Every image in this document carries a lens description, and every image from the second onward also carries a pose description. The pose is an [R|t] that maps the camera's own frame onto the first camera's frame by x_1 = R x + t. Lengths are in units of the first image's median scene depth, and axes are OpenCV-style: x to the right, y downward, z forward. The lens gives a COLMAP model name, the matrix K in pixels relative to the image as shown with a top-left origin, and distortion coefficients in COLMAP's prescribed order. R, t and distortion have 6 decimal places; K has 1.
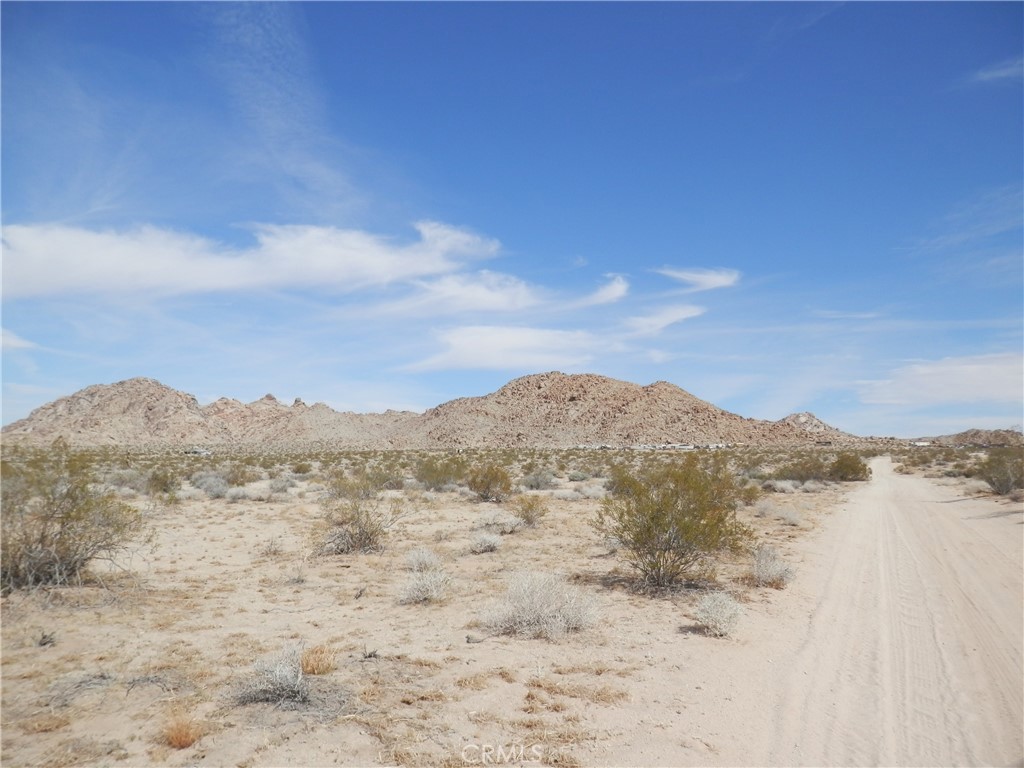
lens RADIAL K [[748.5, 0, 517.3], [0, 748.5, 397.9], [0, 0, 1]] dist [-0.025520, 0.004092]
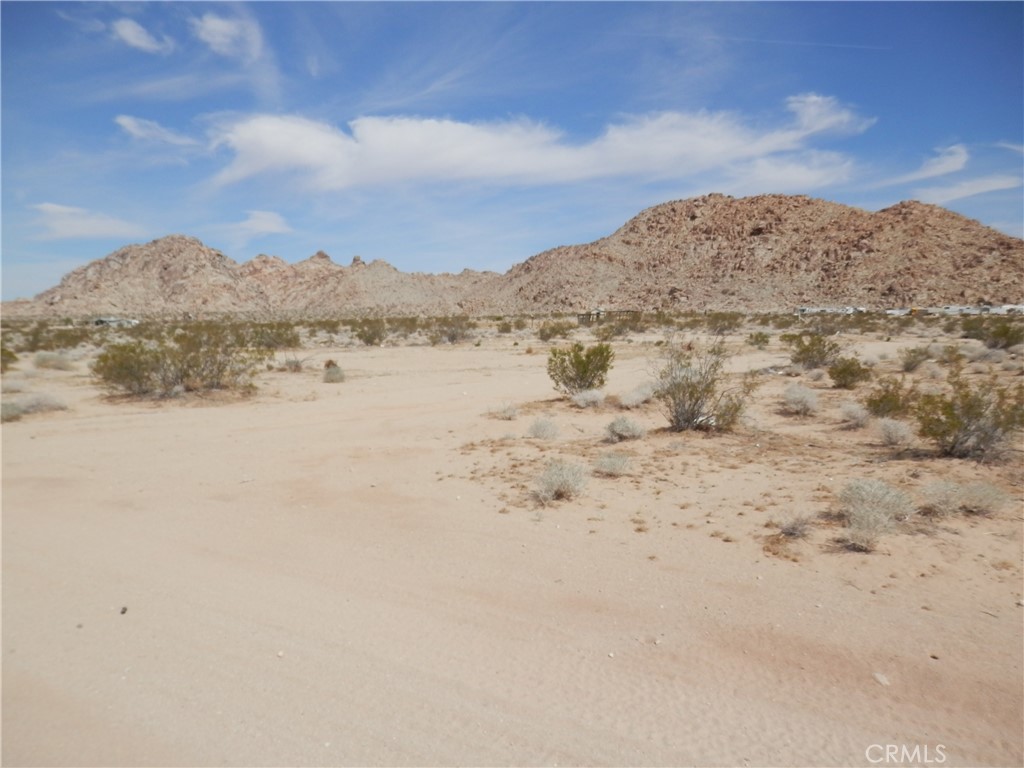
lens RADIAL K [[748.5, 0, 517.3], [0, 748.5, 397.9], [0, 0, 1]] dist [-0.025520, 0.004092]
pose [[0.993607, 0.010902, -0.112371, -0.030482], [0.008587, 0.985147, 0.171501, 0.017904], [0.112572, -0.171369, 0.978754, 0.235807]]
